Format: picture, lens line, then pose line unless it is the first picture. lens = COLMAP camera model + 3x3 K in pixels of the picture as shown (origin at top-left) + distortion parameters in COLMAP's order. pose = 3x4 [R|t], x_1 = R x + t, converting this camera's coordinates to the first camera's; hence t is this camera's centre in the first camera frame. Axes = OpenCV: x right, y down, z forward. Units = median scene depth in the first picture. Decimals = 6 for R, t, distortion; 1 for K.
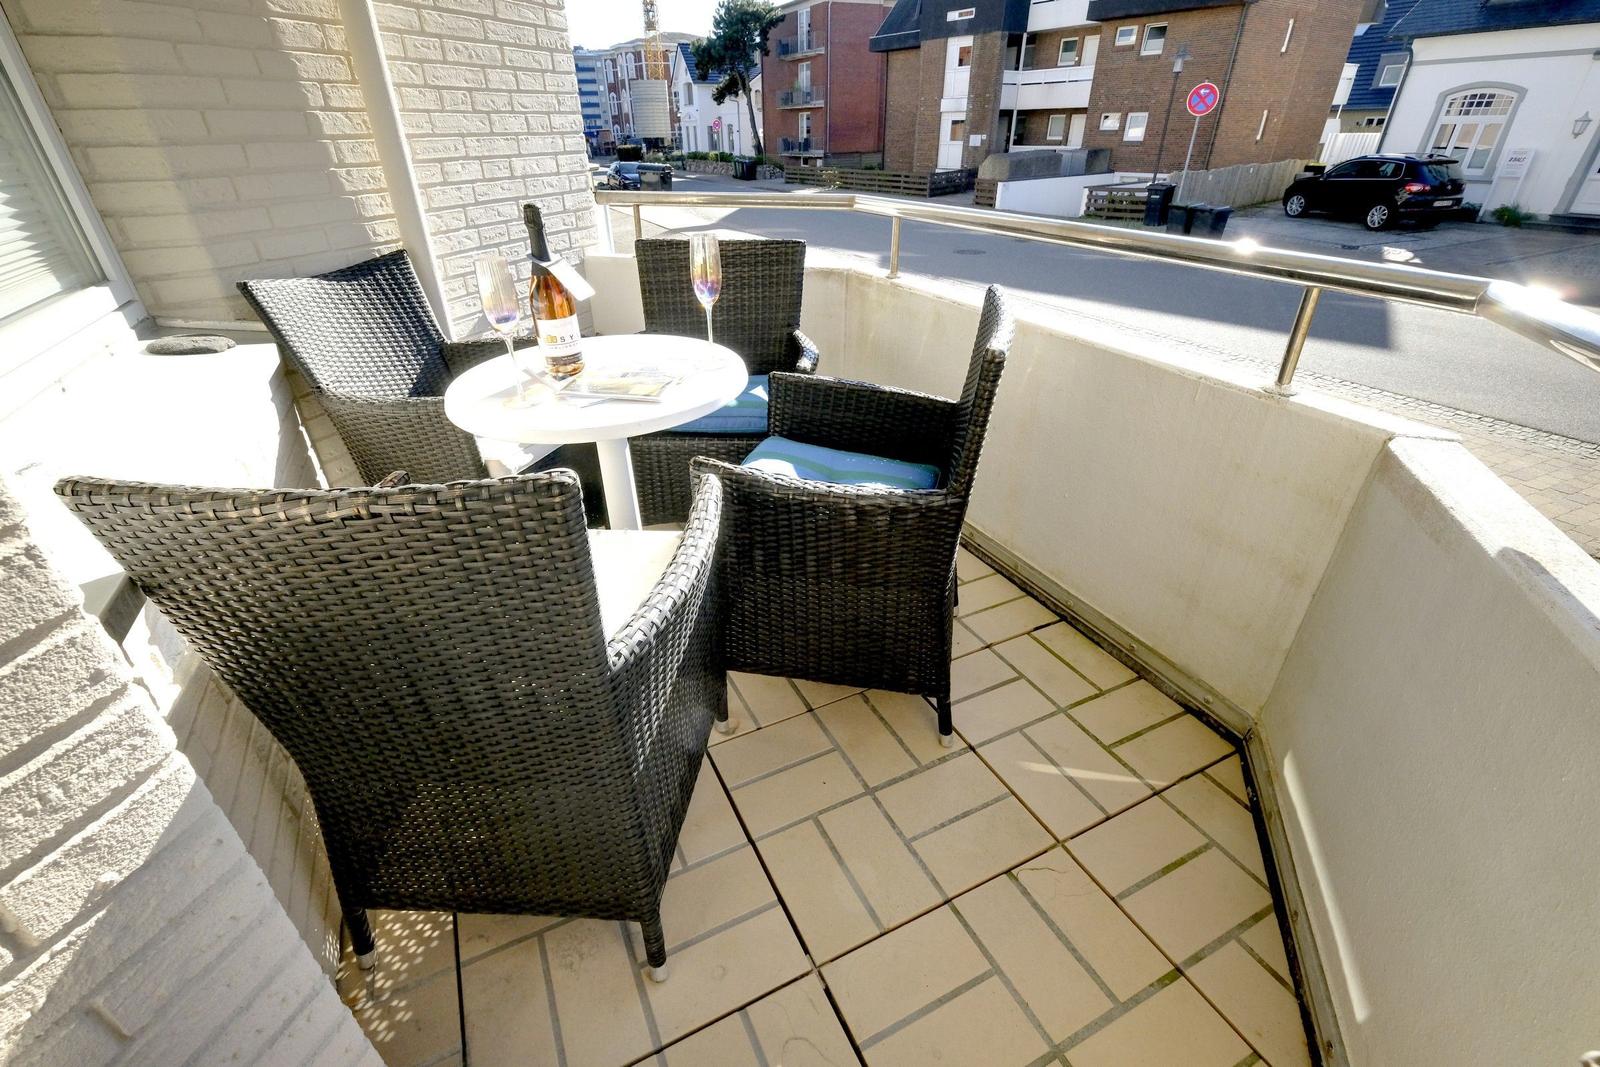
lens RADIAL K [[700.5, 0, 793.5], [0, 700.5, 539.0], [0, 0, 1]] dist [-0.002131, -0.000217]
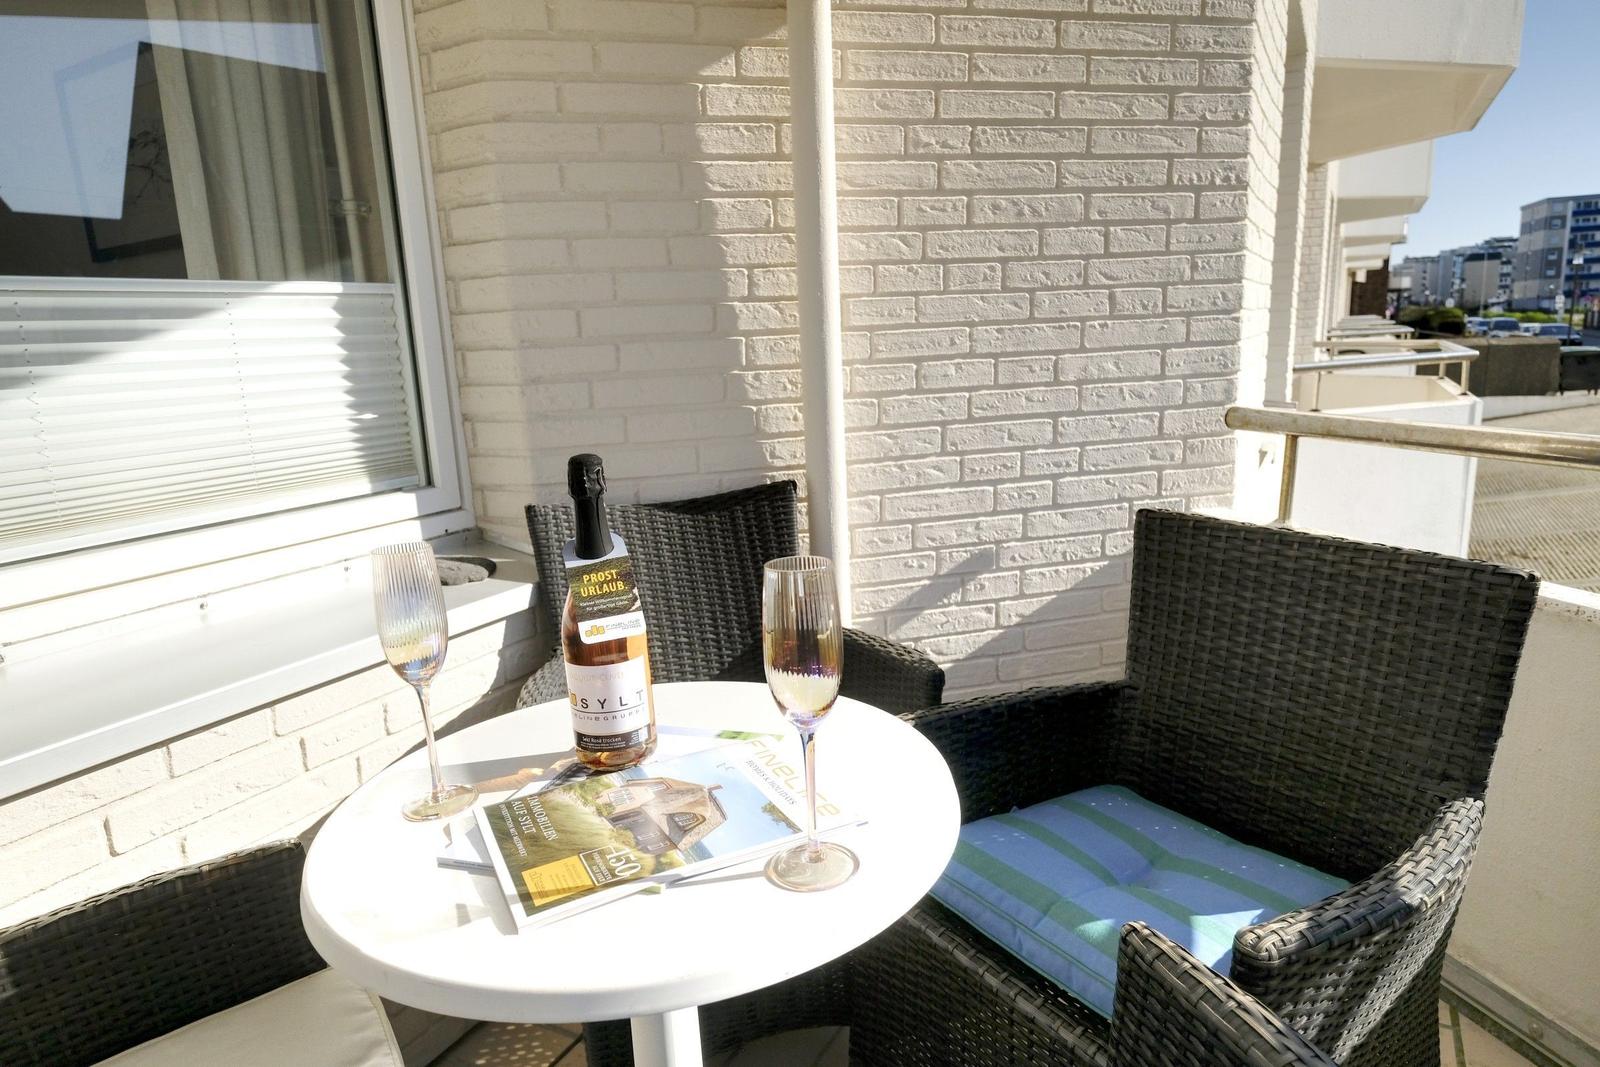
lens RADIAL K [[981.0, 0, 799.5], [0, 981.0, 540.7], [0, 0, 1]] dist [0.001394, 0.000143]
pose [[0.569962, 0.155205, -0.806880, 0.207125], [-0.383191, 0.918881, -0.093928, -0.258674], [0.726848, 0.362724, 0.583200, 0.448830]]
